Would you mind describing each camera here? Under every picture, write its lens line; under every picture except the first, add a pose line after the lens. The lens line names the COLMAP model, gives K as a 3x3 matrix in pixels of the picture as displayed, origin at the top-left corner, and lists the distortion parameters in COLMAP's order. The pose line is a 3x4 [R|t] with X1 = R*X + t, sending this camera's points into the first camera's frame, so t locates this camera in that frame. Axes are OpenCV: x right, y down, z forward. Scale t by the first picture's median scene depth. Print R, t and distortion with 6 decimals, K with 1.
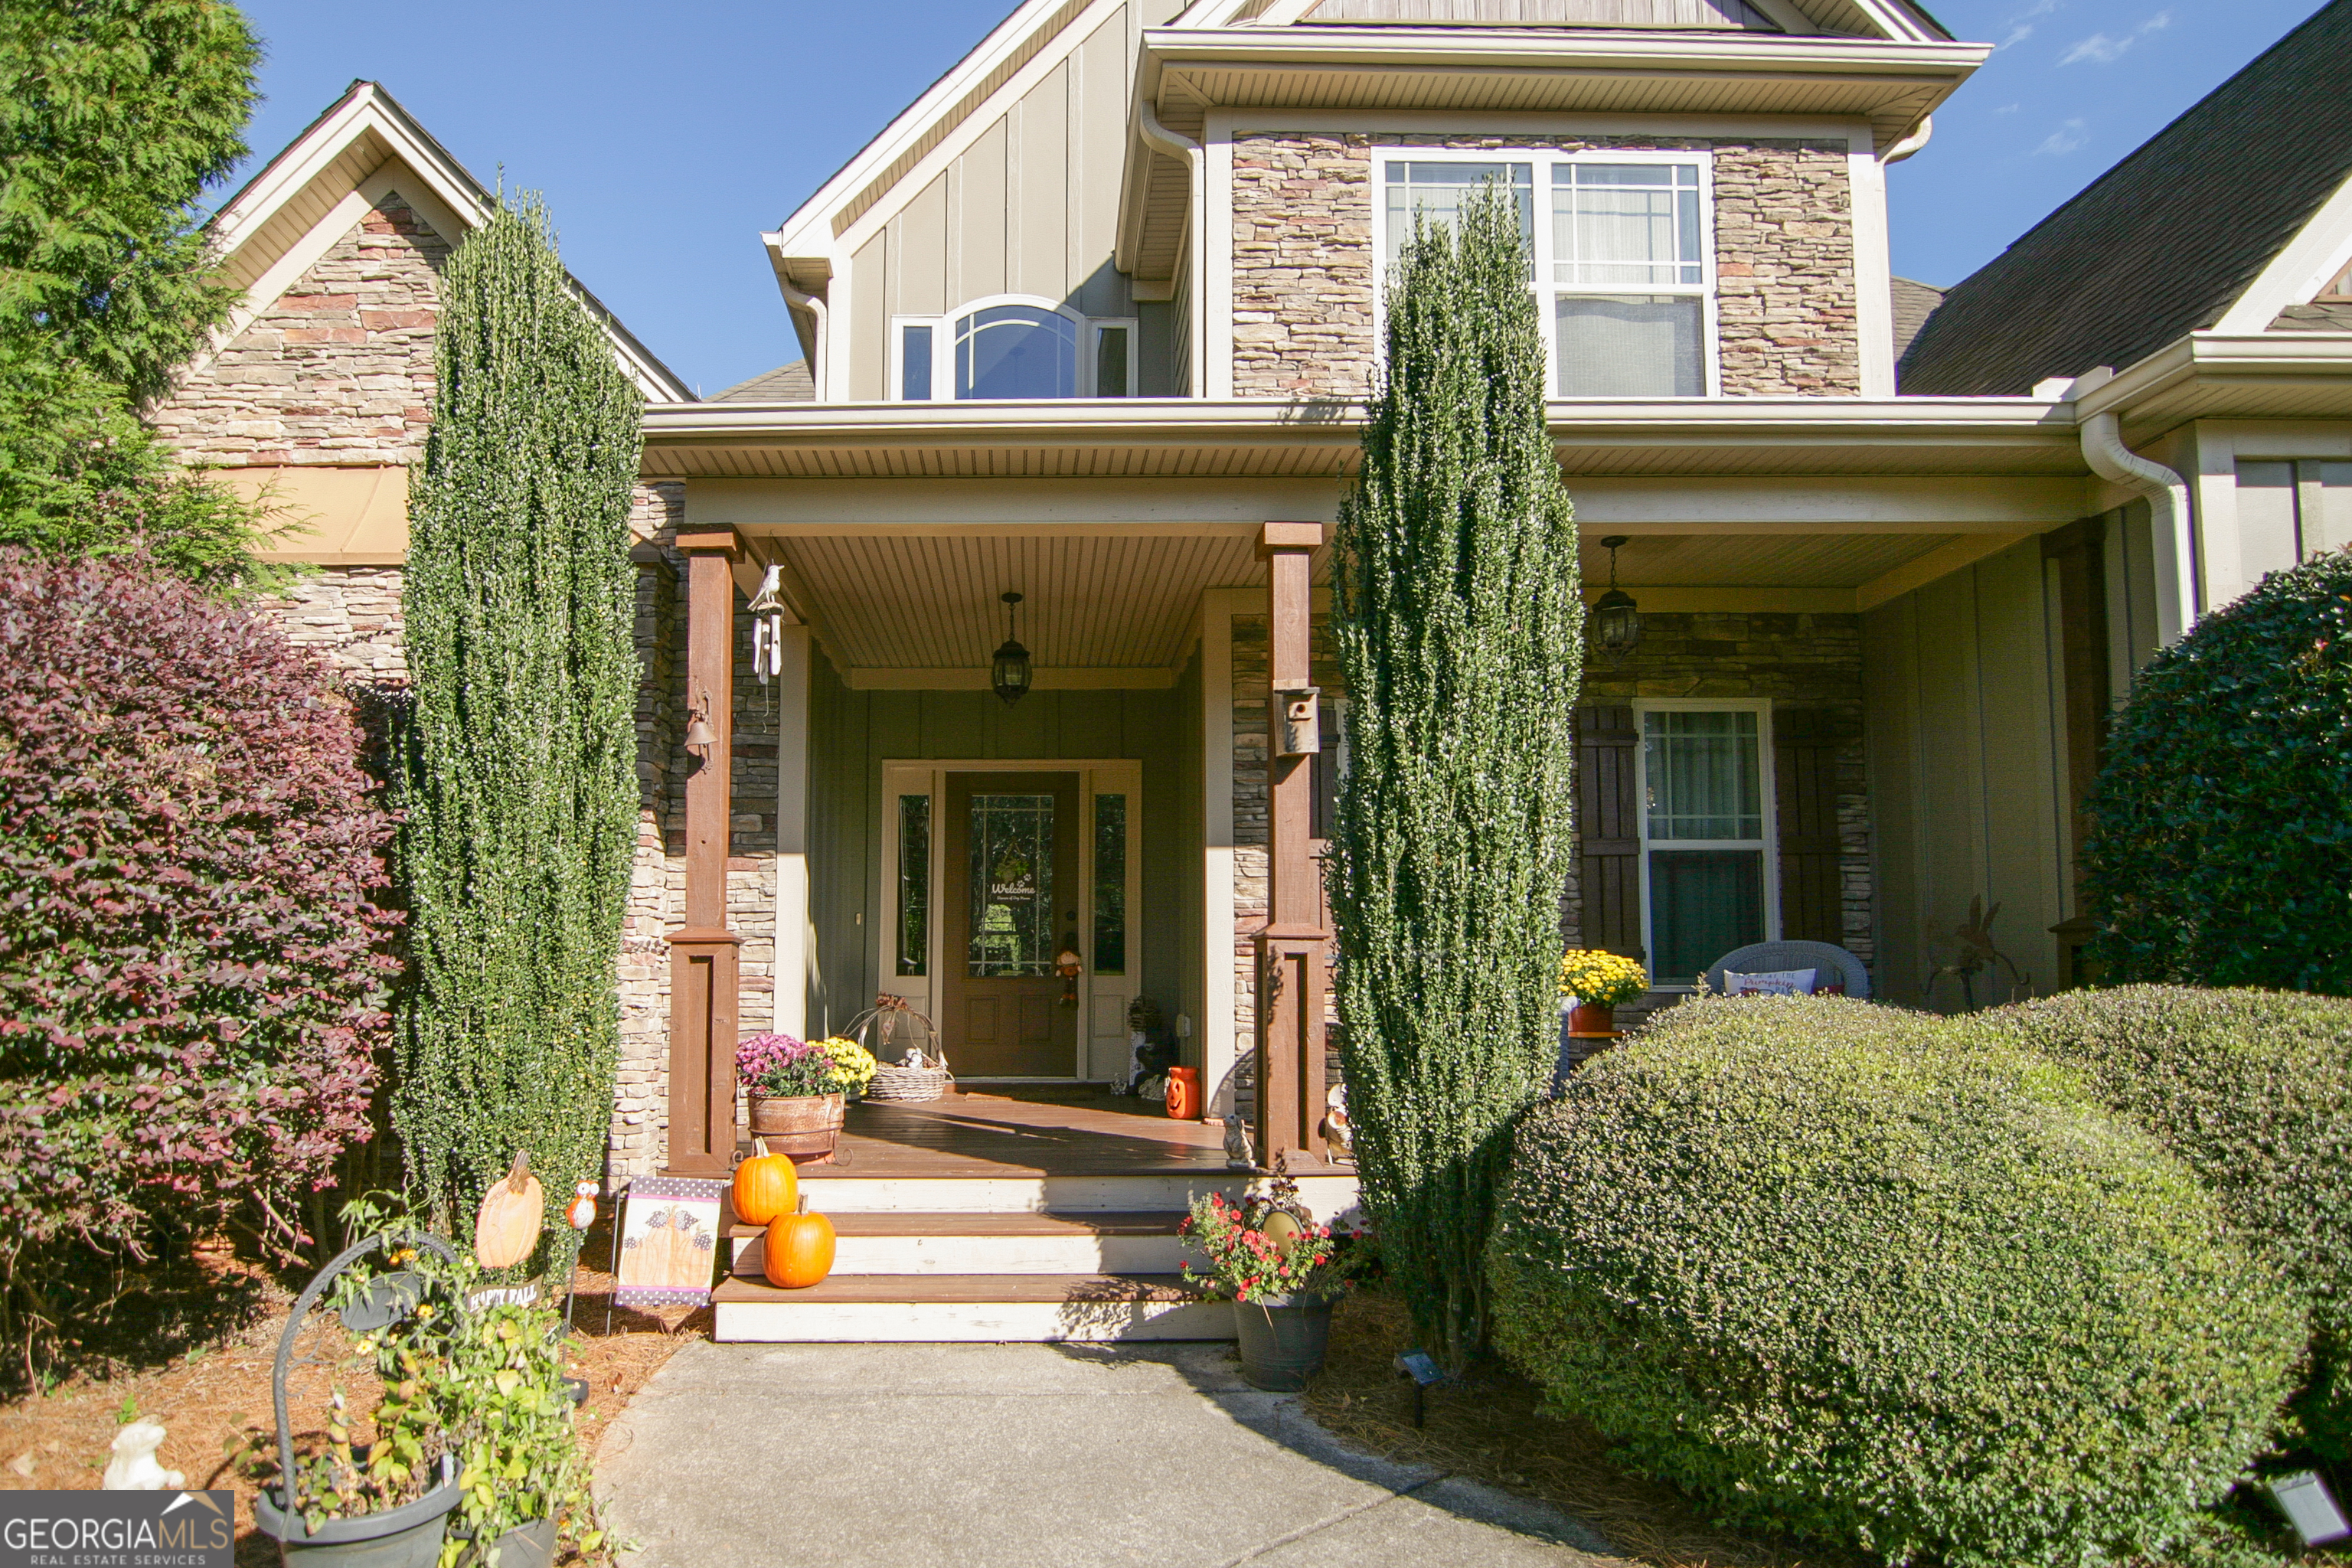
lens RADIAL K [[1285.5, 0, 1052.6], [0, 1285.5, 897.8], [0, 0, 1]] dist [-0.010915, -0.001171]
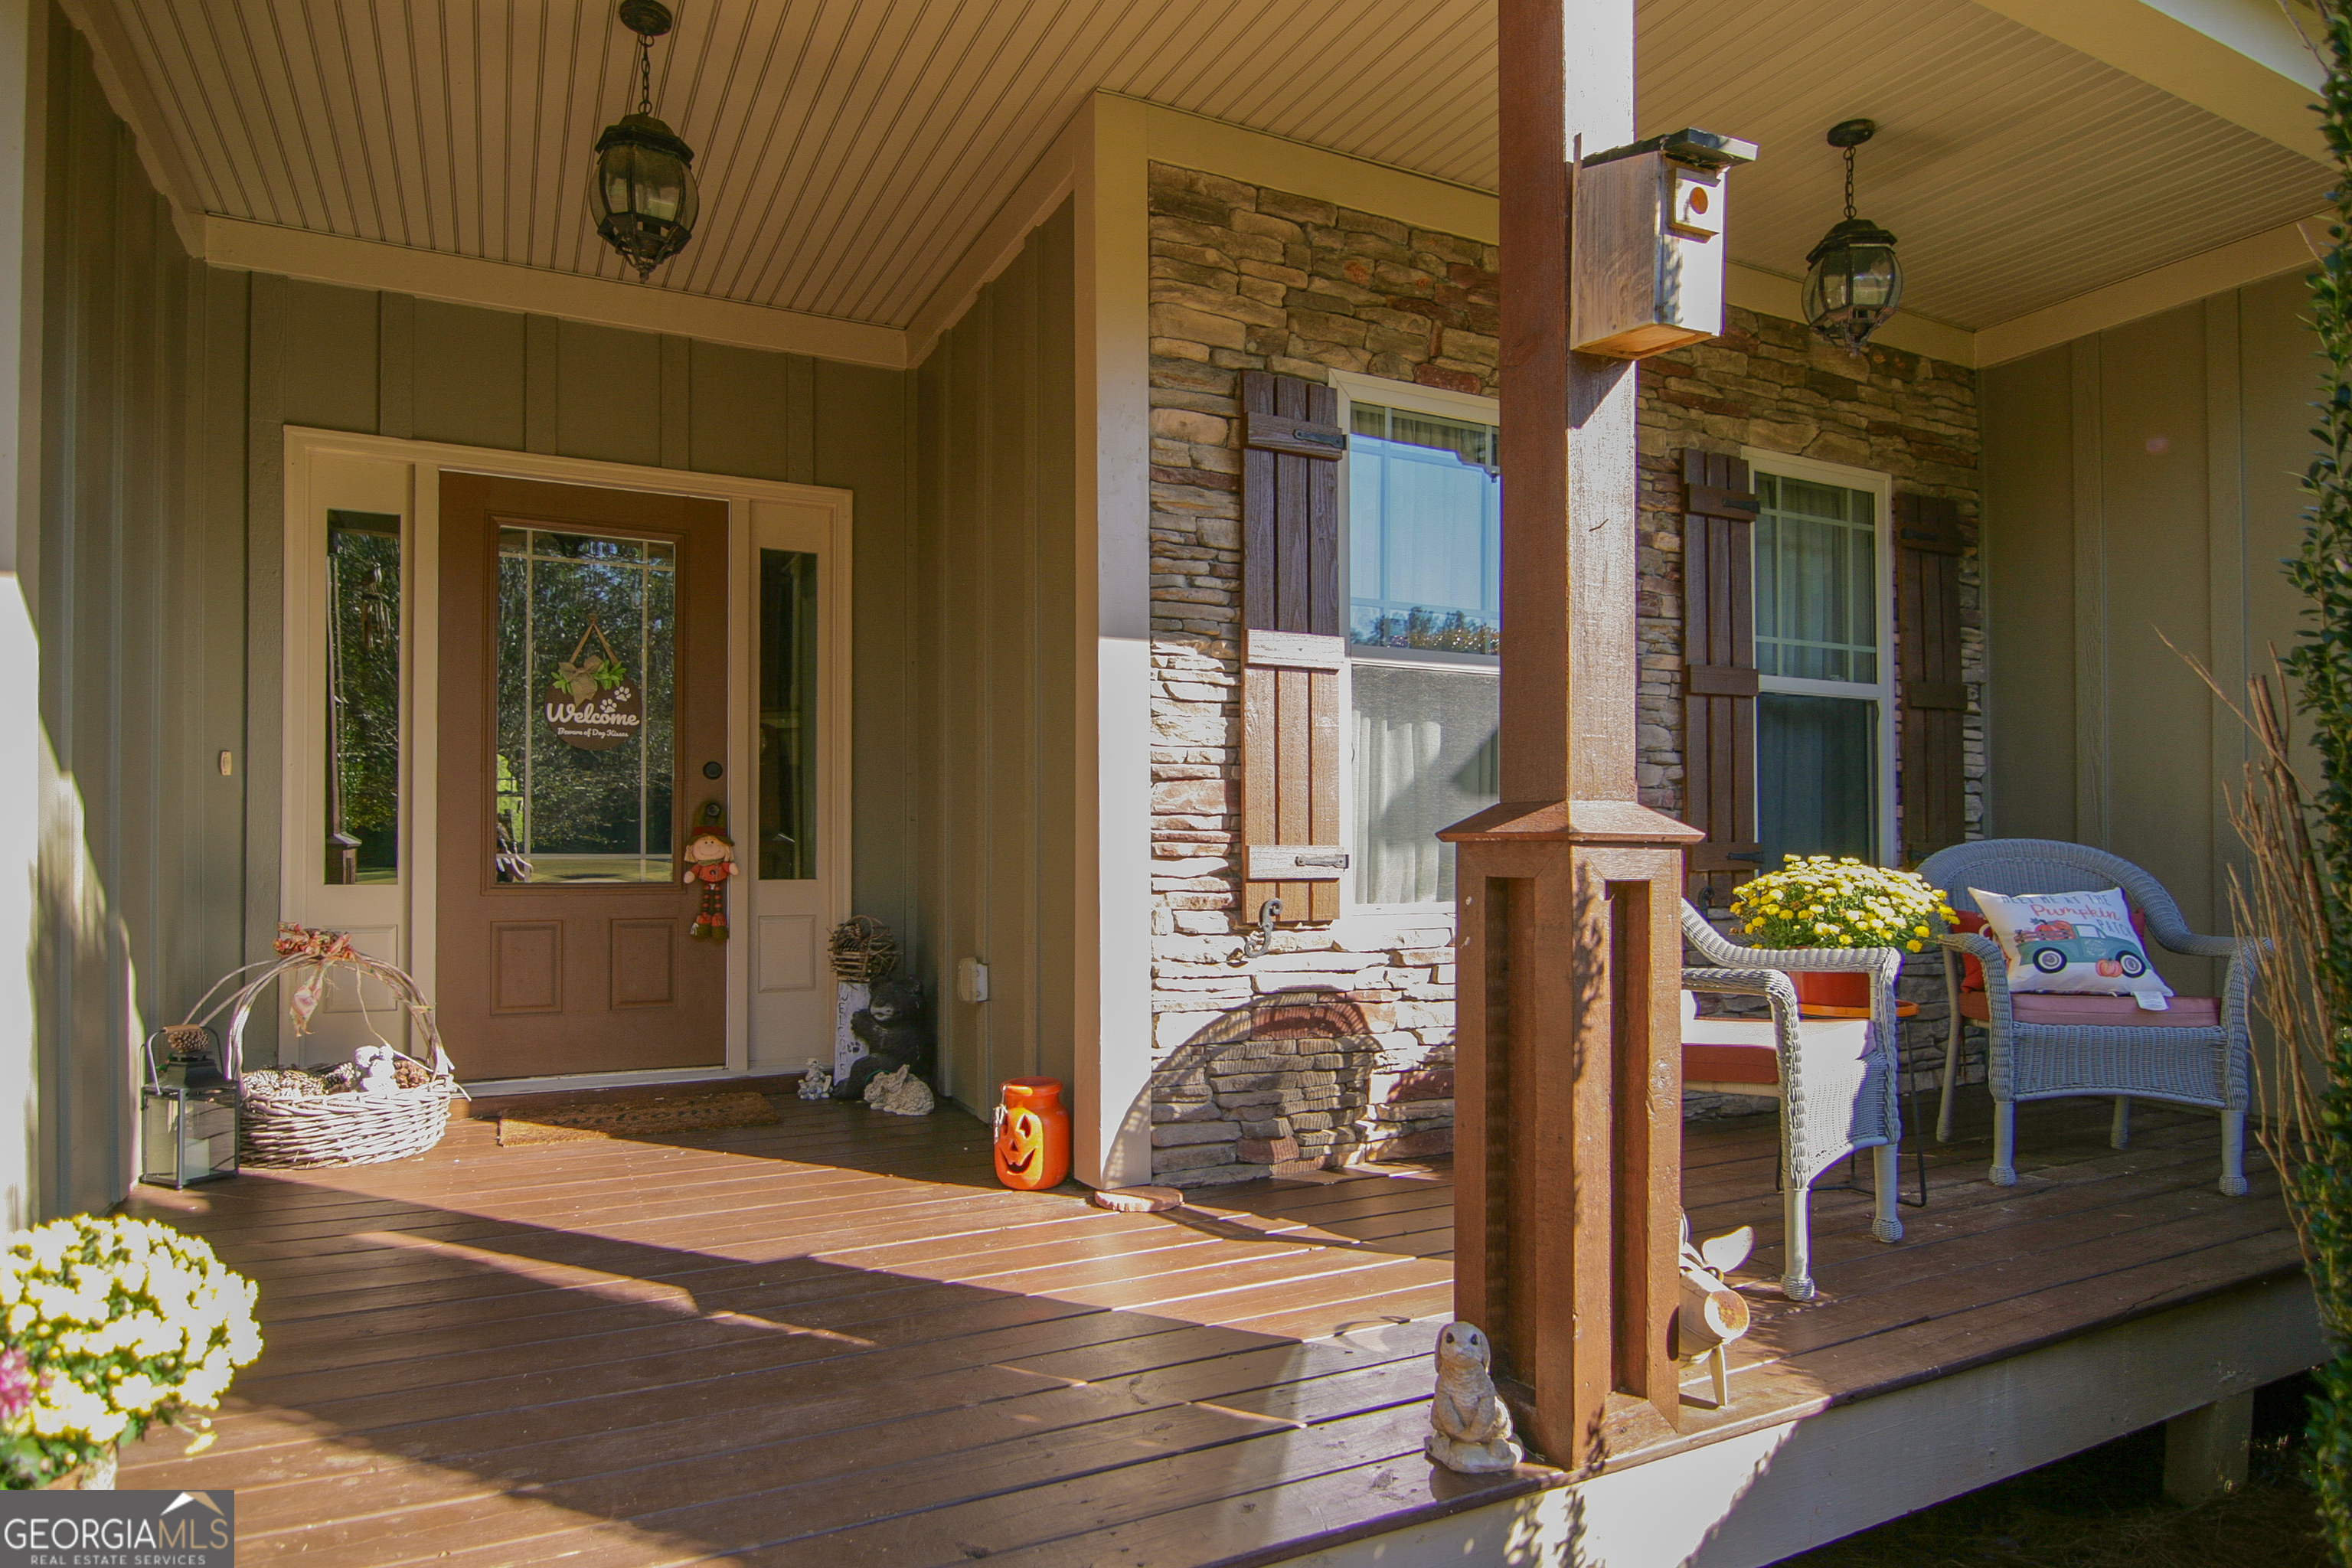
lens RADIAL K [[1392.1, 0, 1253.8], [0, 1392.1, 843.8], [0, 0, 1]] dist [-0.013689, -0.001145]
pose [[0.887121, 0.007452, 0.461476, -0.066887], [-0.034078, 0.998198, 0.049391, 0.012130], [-0.460277, -0.059542, 0.885776, 0.501103]]
